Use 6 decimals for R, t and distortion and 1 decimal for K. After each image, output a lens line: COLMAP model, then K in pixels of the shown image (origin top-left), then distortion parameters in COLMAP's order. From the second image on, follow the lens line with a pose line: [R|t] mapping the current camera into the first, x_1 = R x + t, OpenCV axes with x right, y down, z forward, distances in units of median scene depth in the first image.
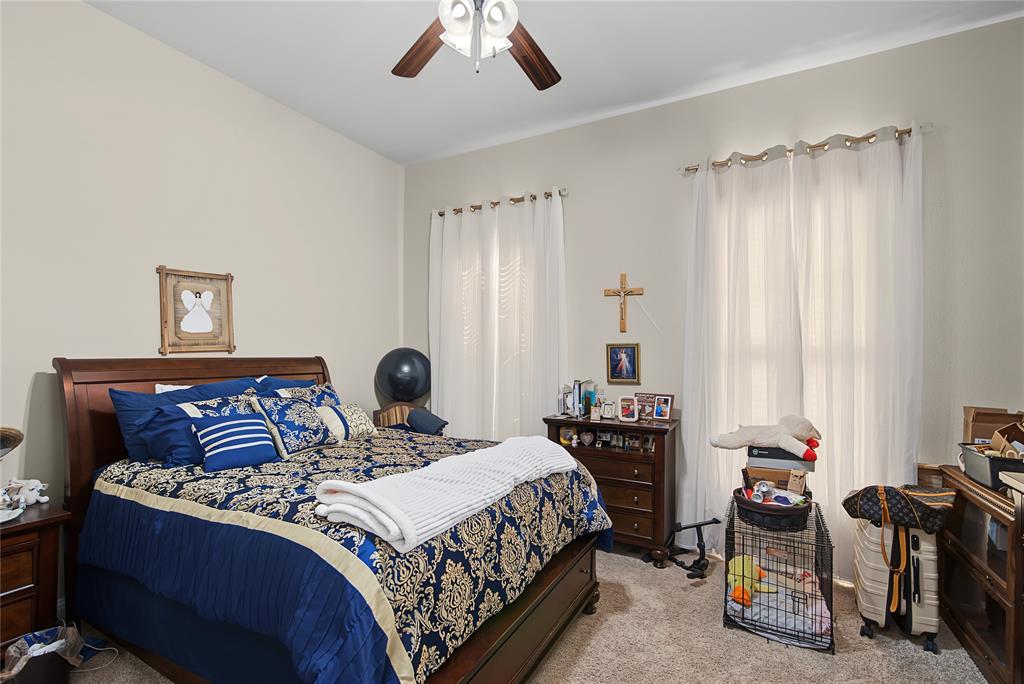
lens RADIAL K [[479.6, 0, 513.1], [0, 479.6, 349.4], [0, 0, 1]] dist [-0.000061, -0.000042]
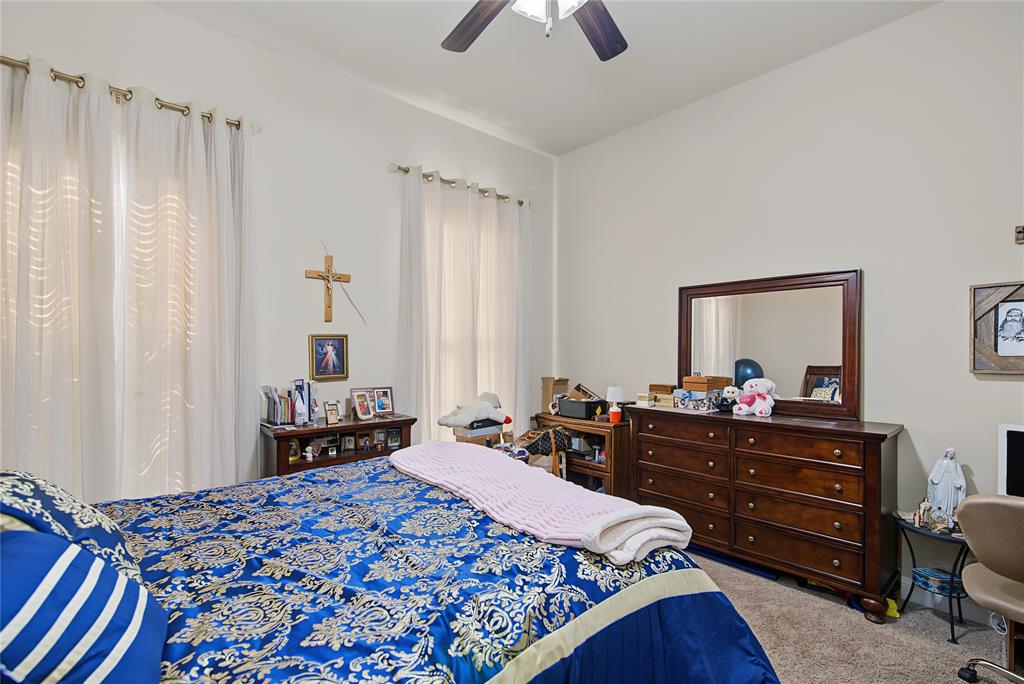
lens RADIAL K [[479.6, 0, 513.1], [0, 479.6, 349.4], [0, 0, 1]] dist [-0.000061, -0.000042]
pose [[0.319757, -0.008388, 0.947463, -0.503656], [-0.008402, 0.999896, 0.011688, 0.001922], [-0.947462, -0.011698, 0.319653, 0.402329]]
